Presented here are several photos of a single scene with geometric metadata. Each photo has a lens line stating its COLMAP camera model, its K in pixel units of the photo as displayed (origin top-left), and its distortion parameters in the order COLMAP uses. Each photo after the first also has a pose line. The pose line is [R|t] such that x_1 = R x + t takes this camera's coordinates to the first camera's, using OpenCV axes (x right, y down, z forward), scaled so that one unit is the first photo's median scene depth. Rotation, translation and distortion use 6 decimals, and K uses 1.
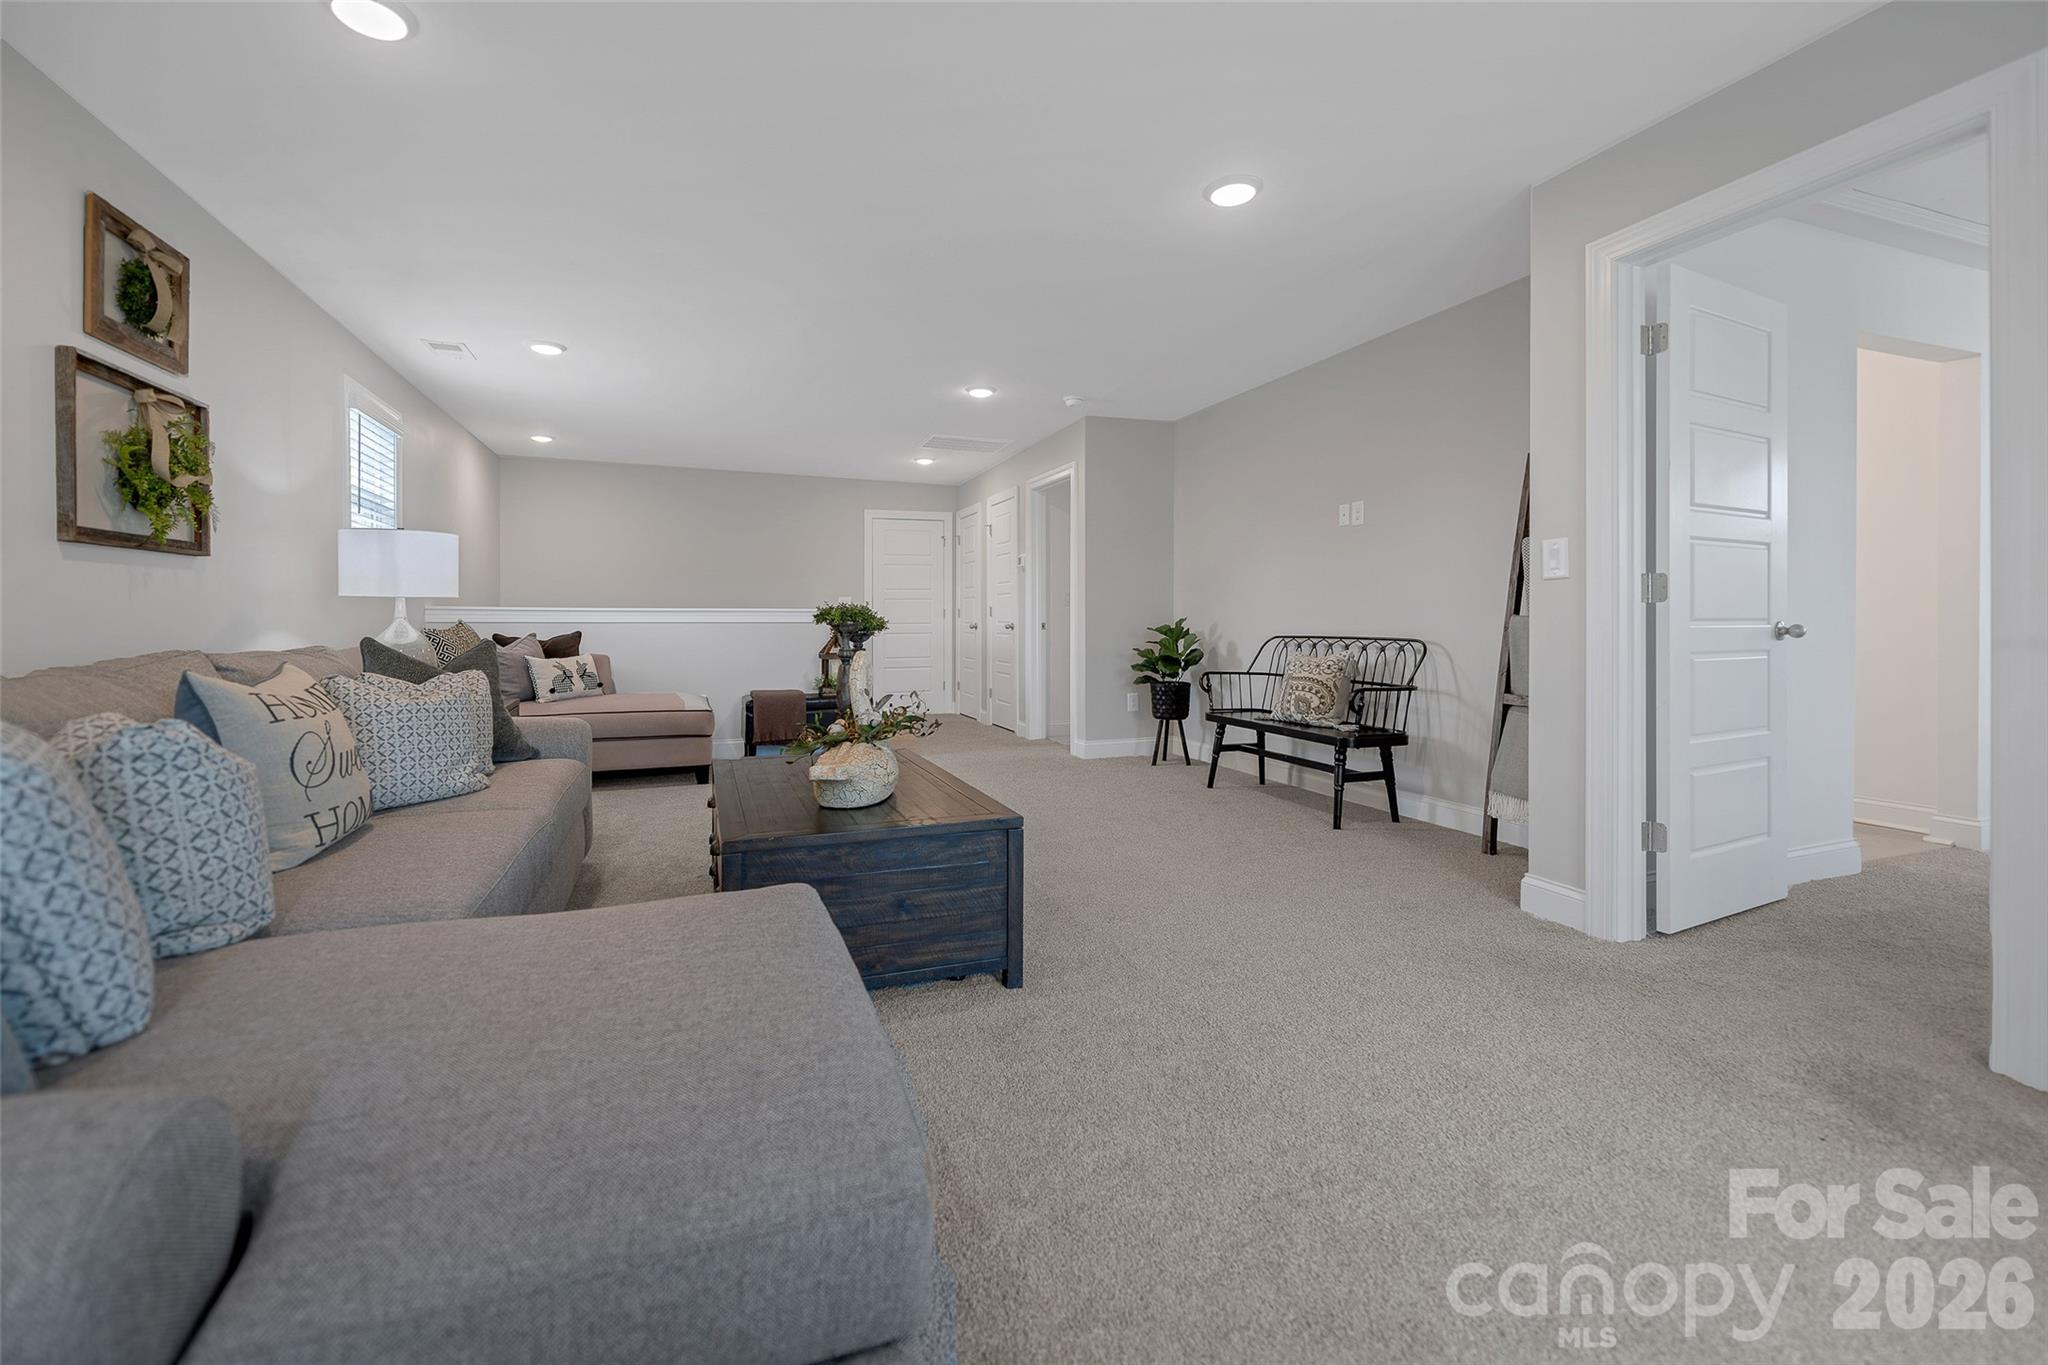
lens RADIAL K [[830.7, 0, 996.2], [0, 830.7, 616.0], [0, 0, 1]] dist [0.002753, -0.001578]
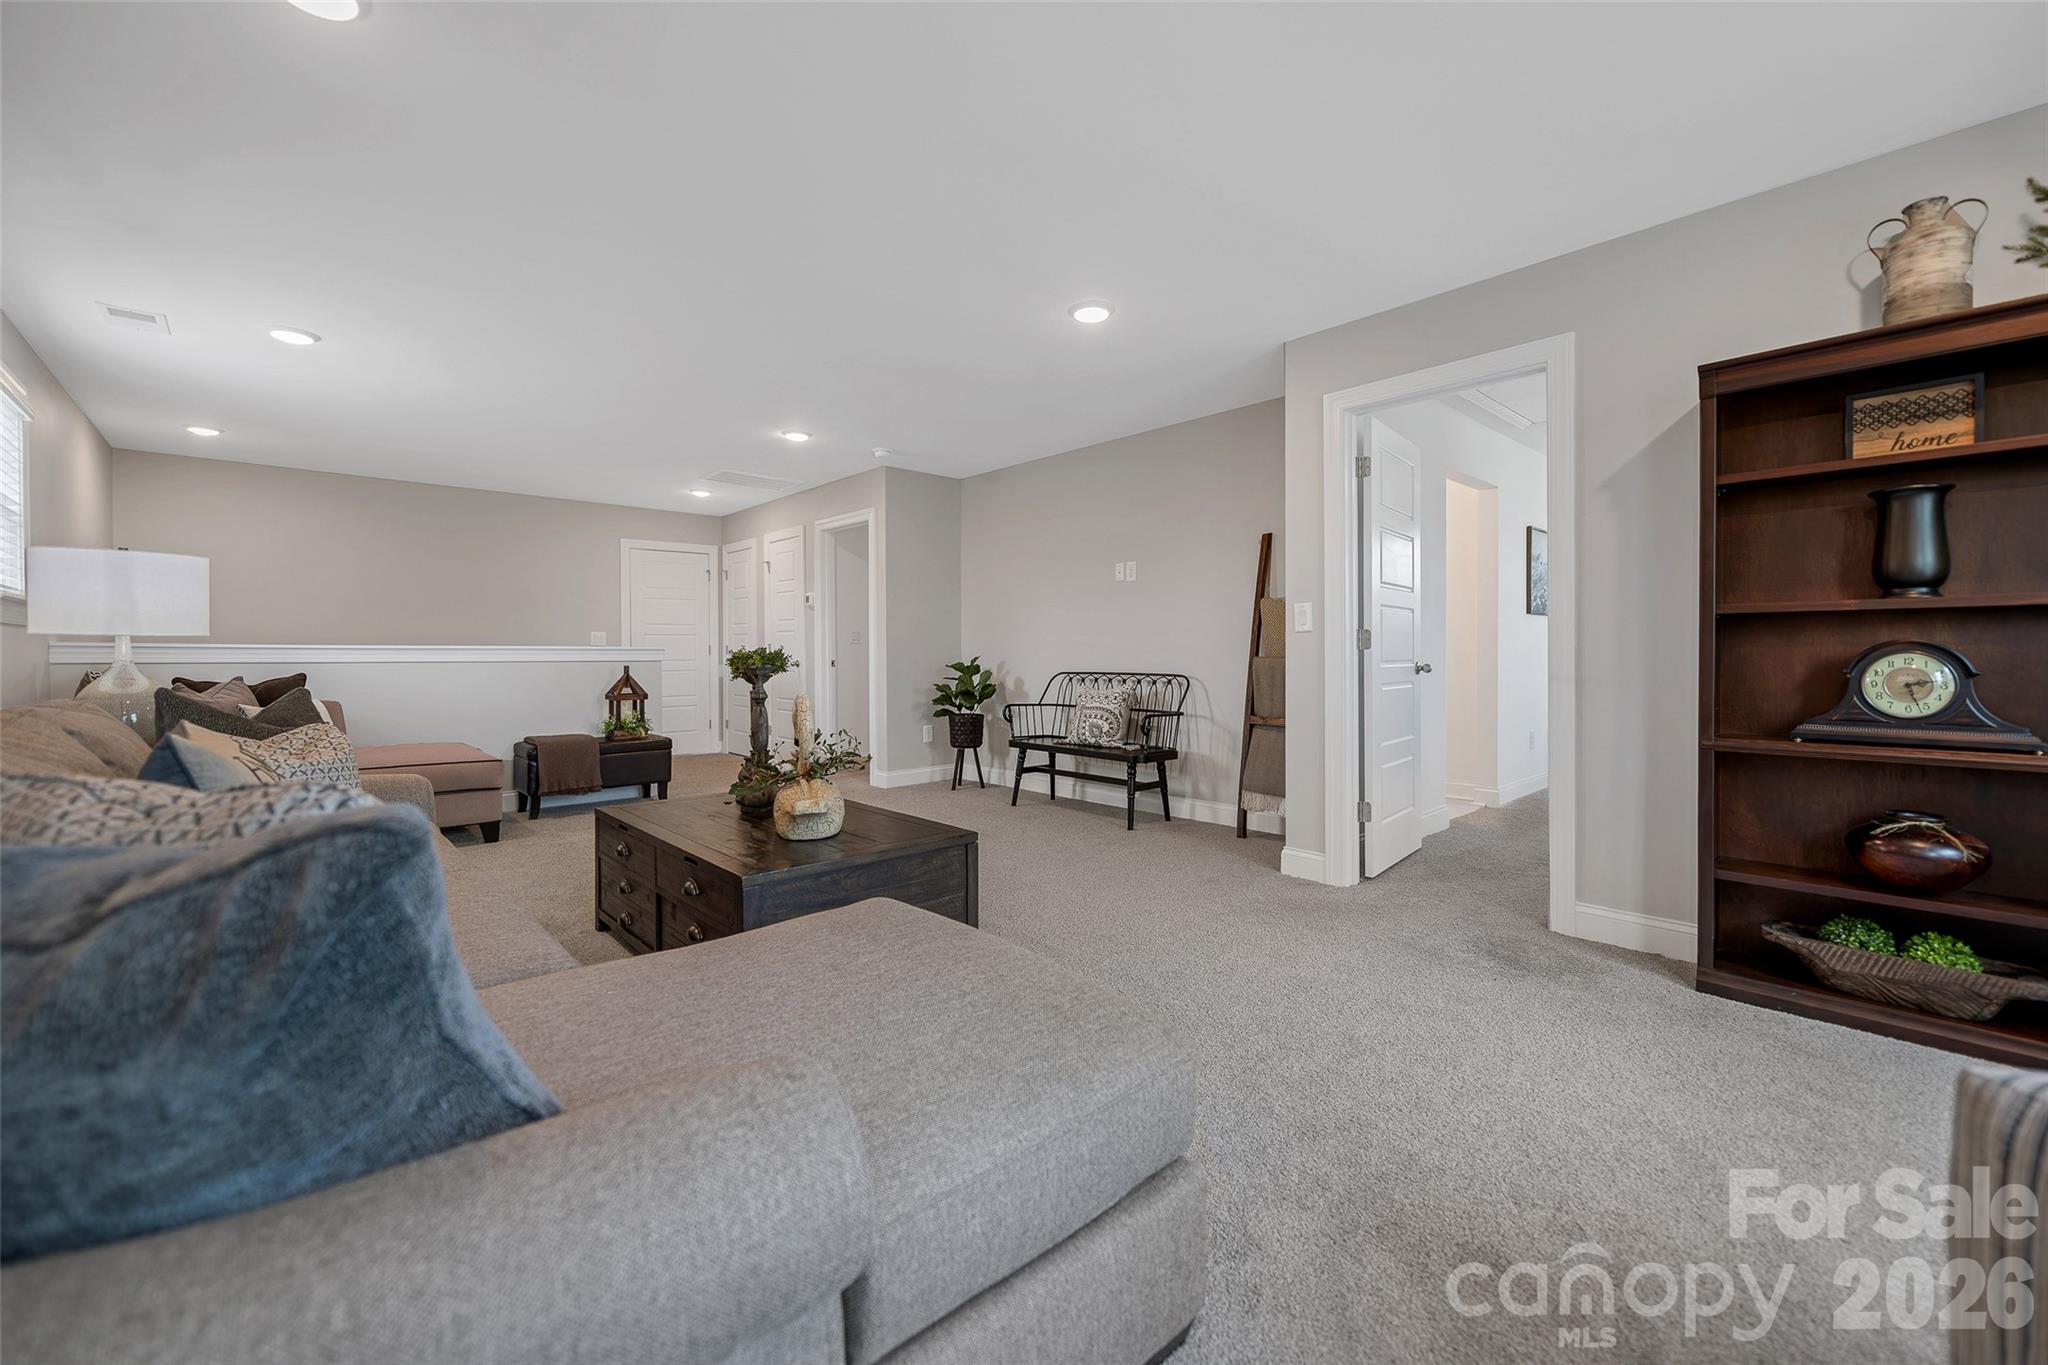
lens RADIAL K [[830.7, 0, 1016.8], [0, 830.7, 647.0], [0, 0, 1]] dist [0.002753, -0.001578]
pose [[0.918830, 0.003505, 0.394637, -0.234359], [-0.002956, 0.999994, -0.002000, -0.011392], [-0.394642, 0.000672, 0.918835, -0.063295]]
